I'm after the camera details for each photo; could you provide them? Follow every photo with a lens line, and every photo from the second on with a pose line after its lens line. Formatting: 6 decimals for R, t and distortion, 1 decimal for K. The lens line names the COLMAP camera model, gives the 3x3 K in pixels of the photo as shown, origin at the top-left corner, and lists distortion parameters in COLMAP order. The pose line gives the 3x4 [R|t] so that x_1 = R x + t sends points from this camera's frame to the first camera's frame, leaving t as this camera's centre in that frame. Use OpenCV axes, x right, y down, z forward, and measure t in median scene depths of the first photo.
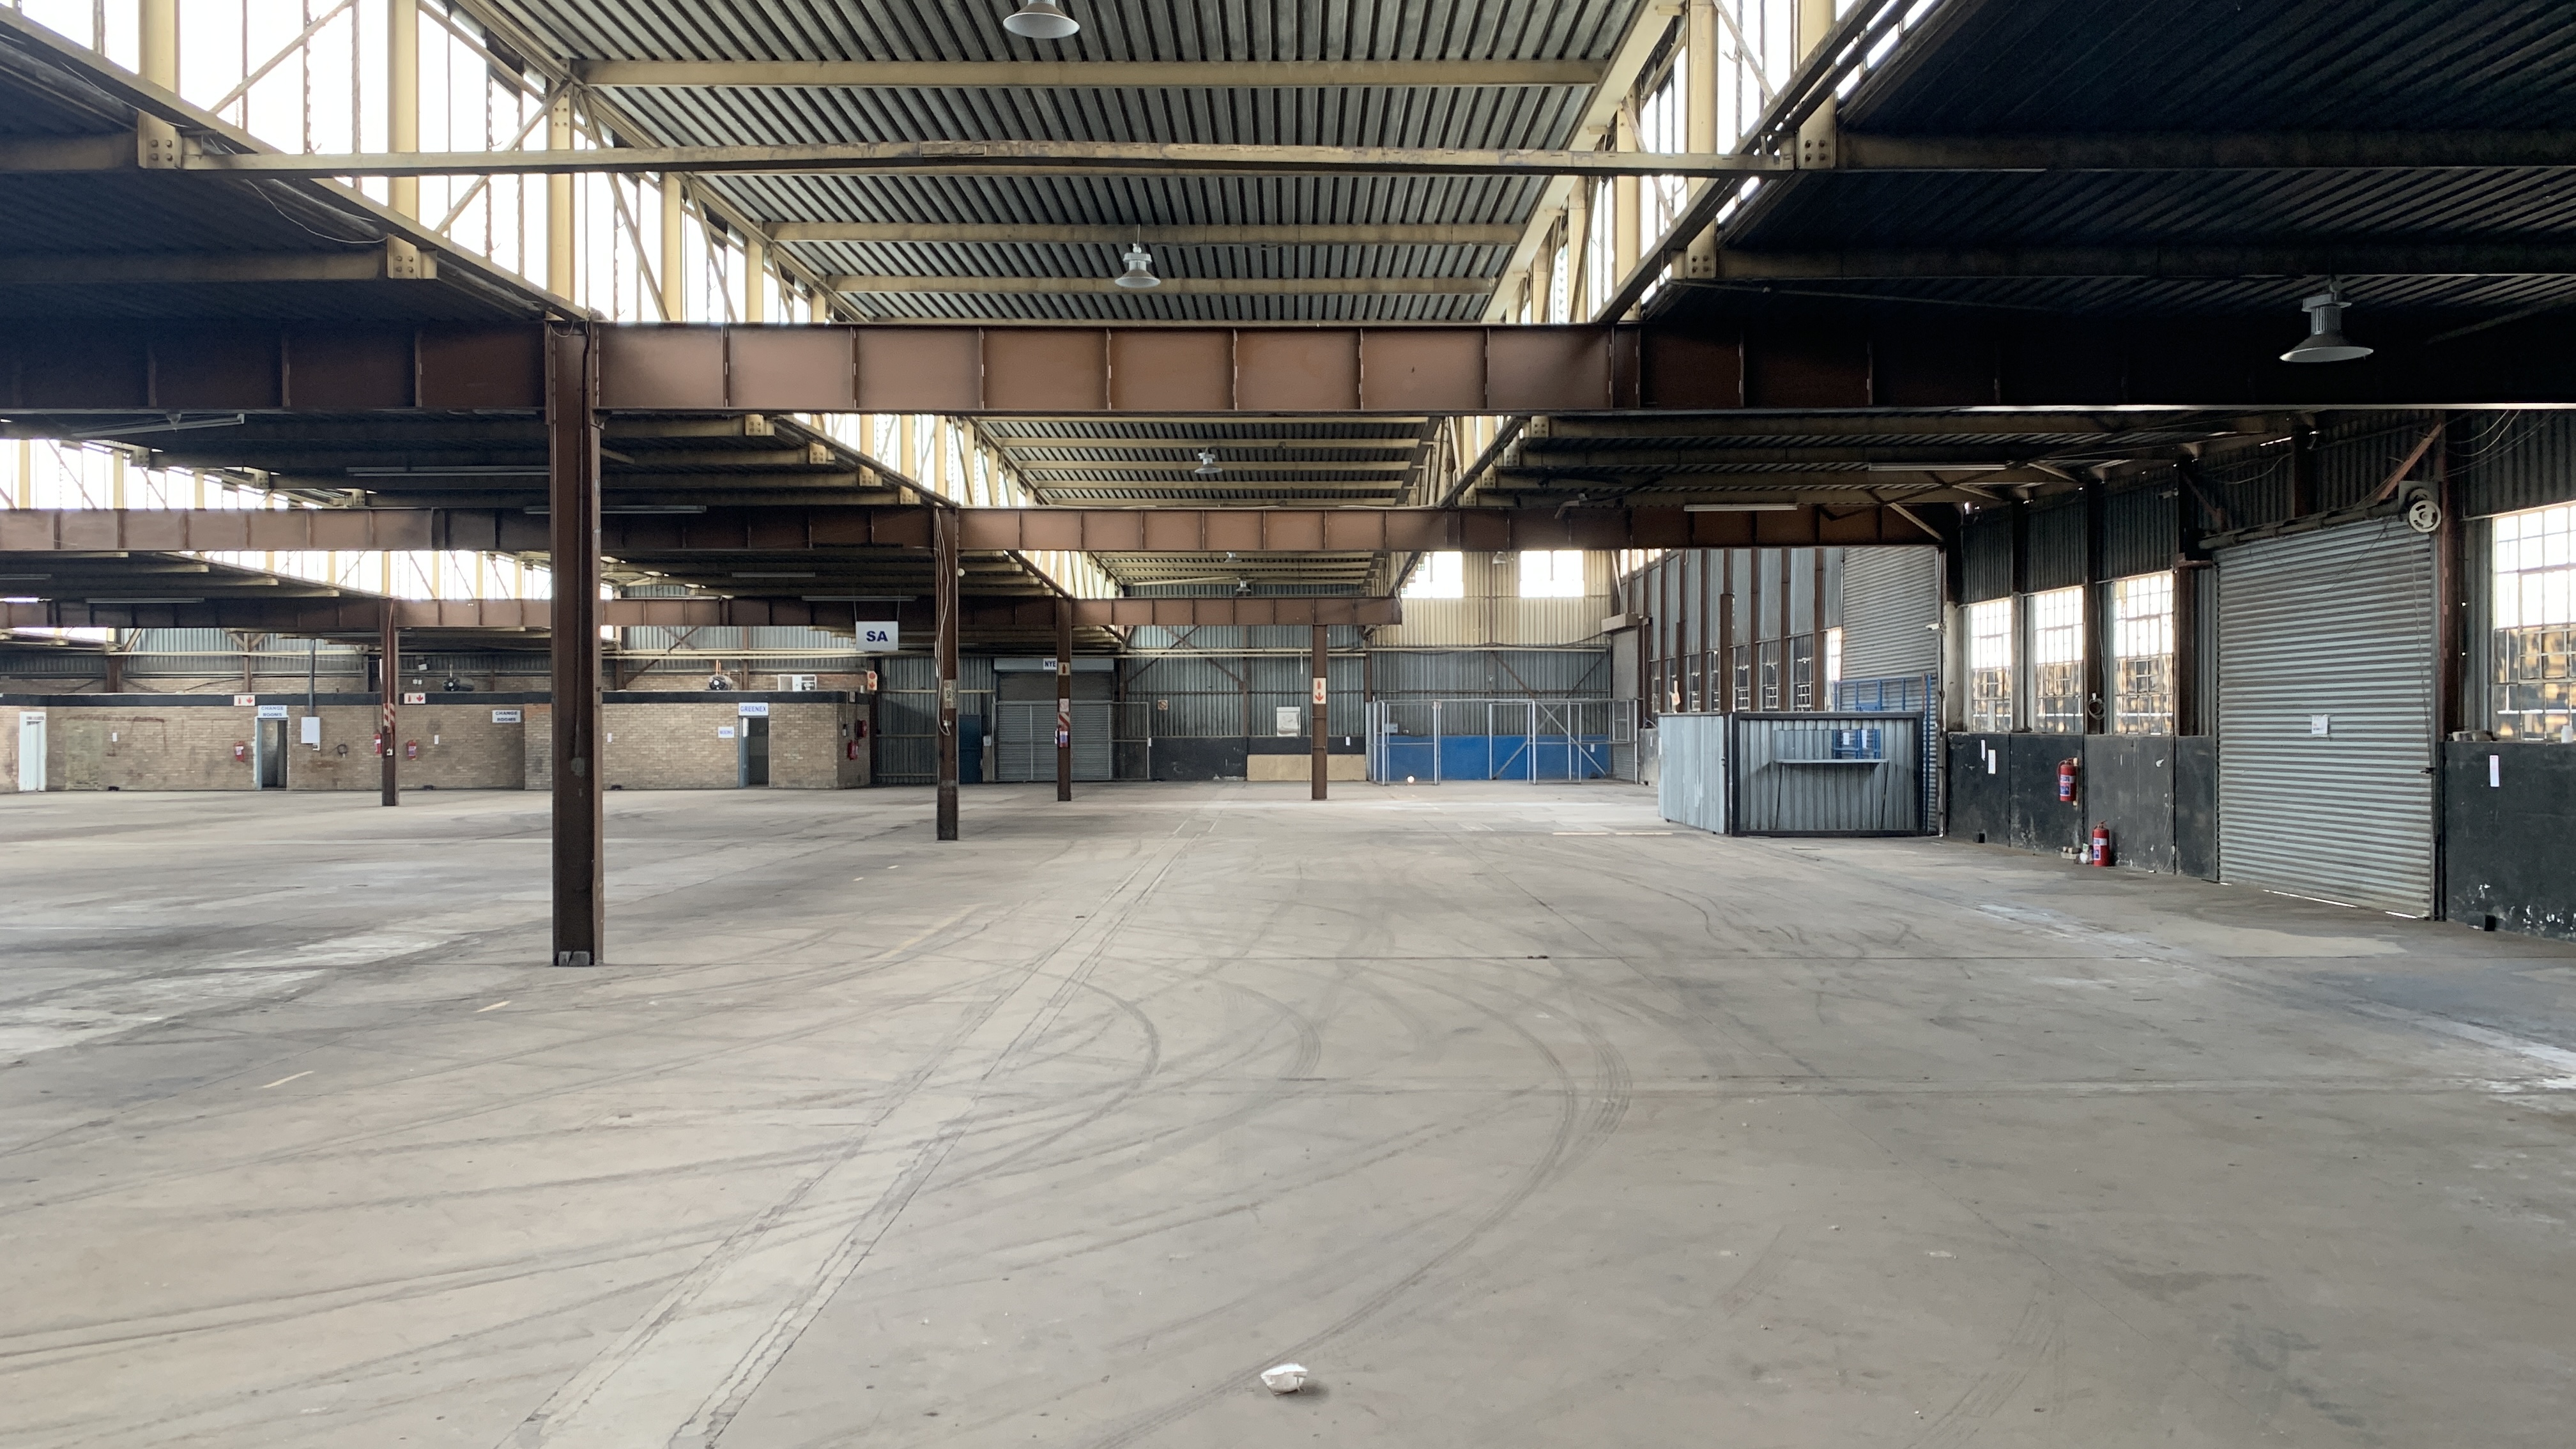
lens RADIAL K [[1960.7, 0, 1288.0], [0, 1960.7, 724.5], [0, 0, 1]] dist [0.038590, -0.046412]
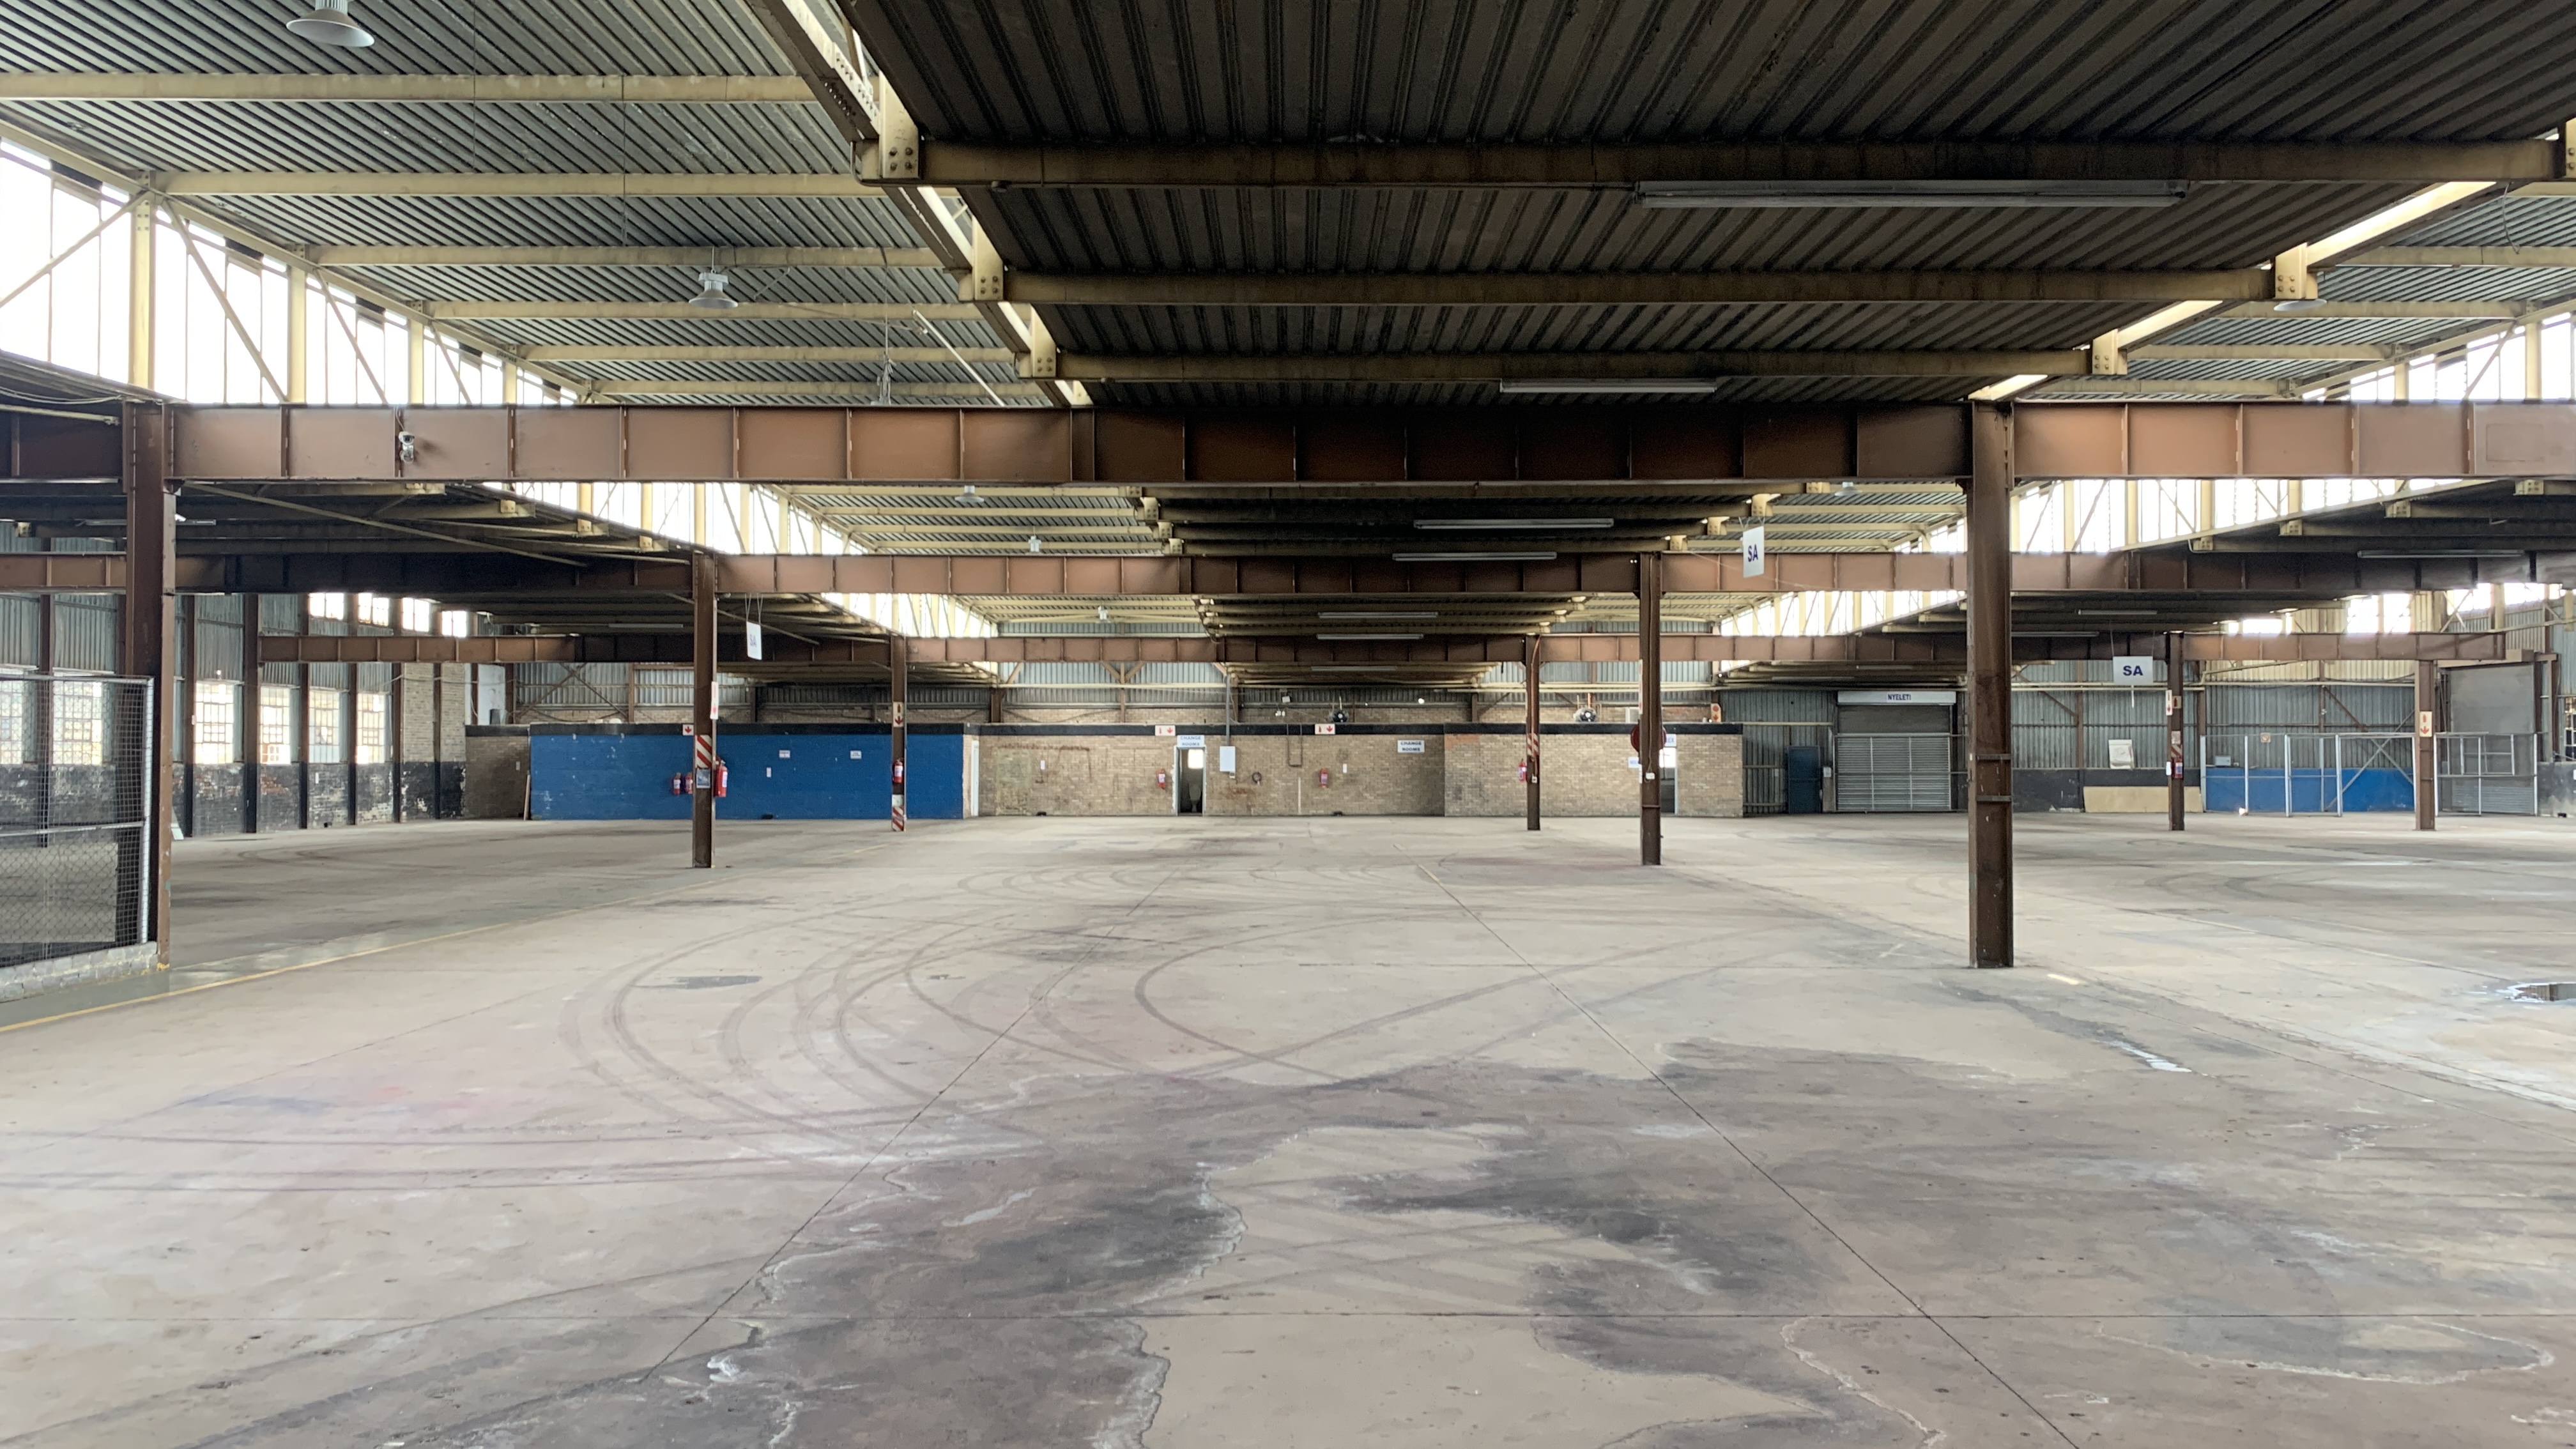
lens RADIAL K [[1930.8, 0, 1294.9], [0, 1930.8, 716.9], [0, 0, 1]] dist [0.069246, -0.087197]
pose [[0.999995, 0.003140, 0.001064, -1.167406], [-0.003117, 0.999774, -0.021052, 0.005010], [-0.001130, 0.021049, 0.999778, -0.068504]]
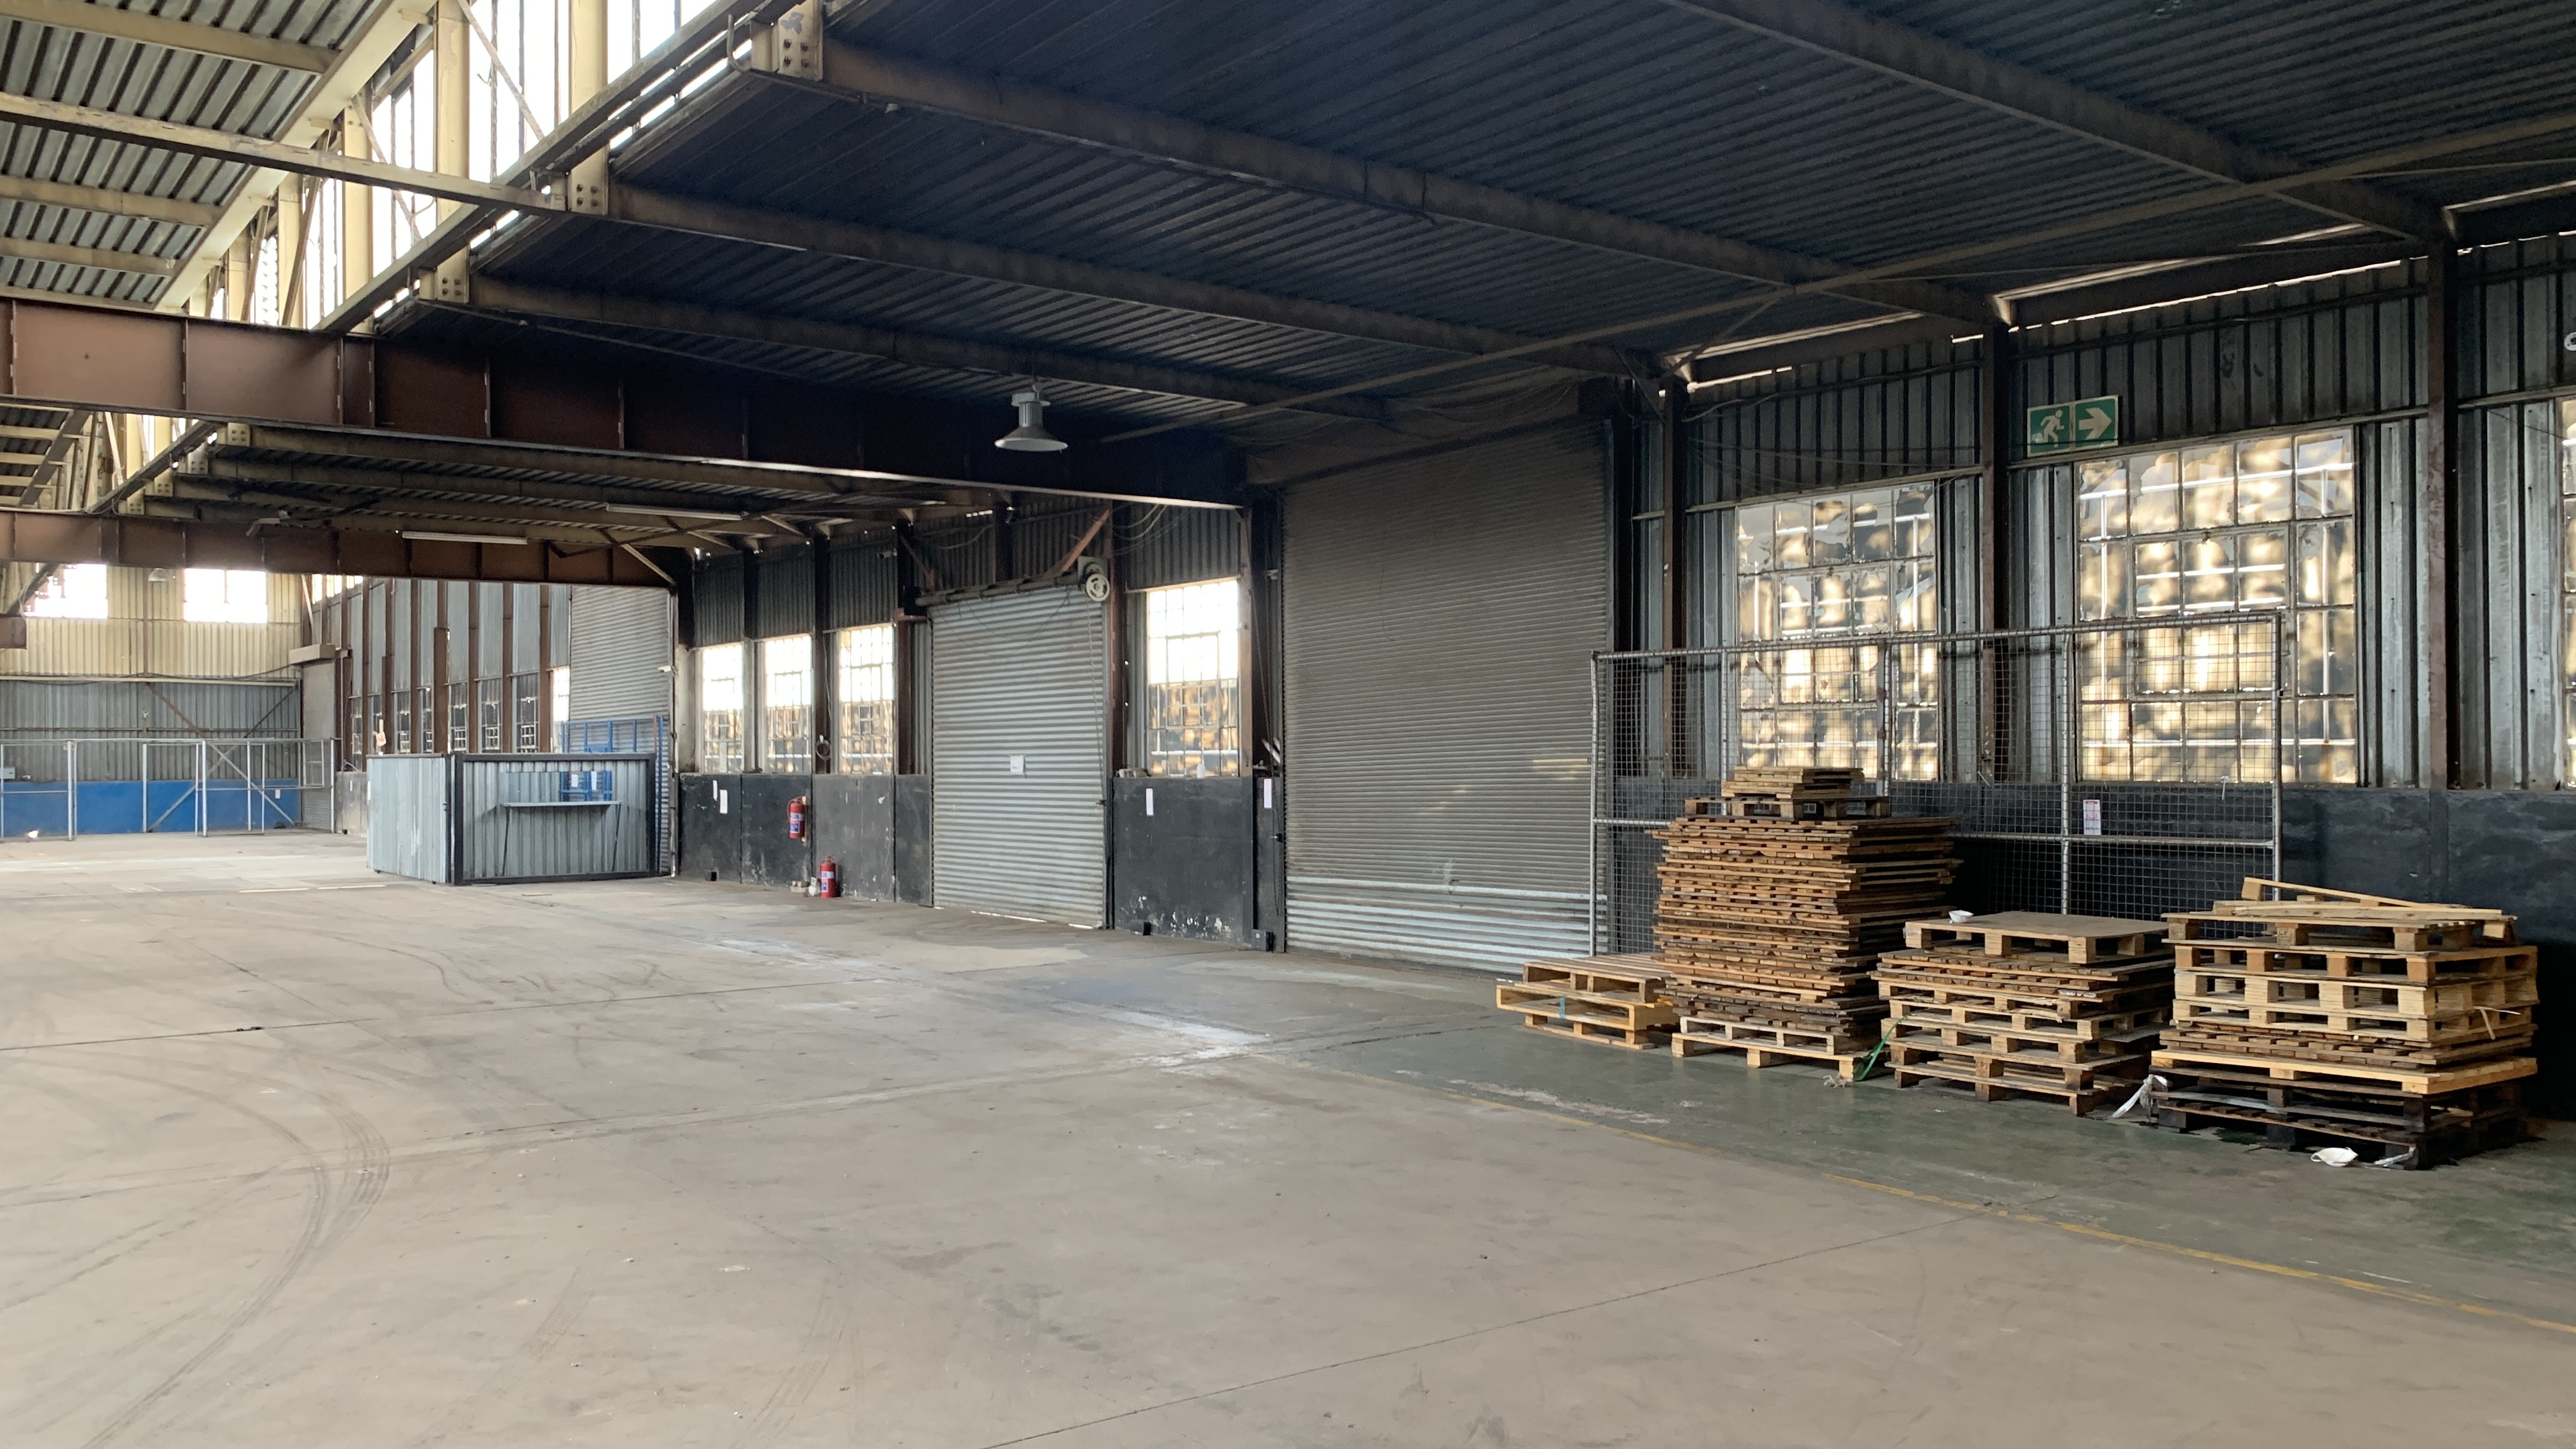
lens RADIAL K [[1983.1, 0, 1288.0], [0, 1983.1, 724.5], [0, 0, 1]] dist [0.072170, -0.111696]
pose [[0.806123, 0.007671, 0.591699, -0.026477], [0.004456, 0.999809, -0.019033, -0.000253], [-0.591732, 0.017980, 0.805935, -0.017141]]
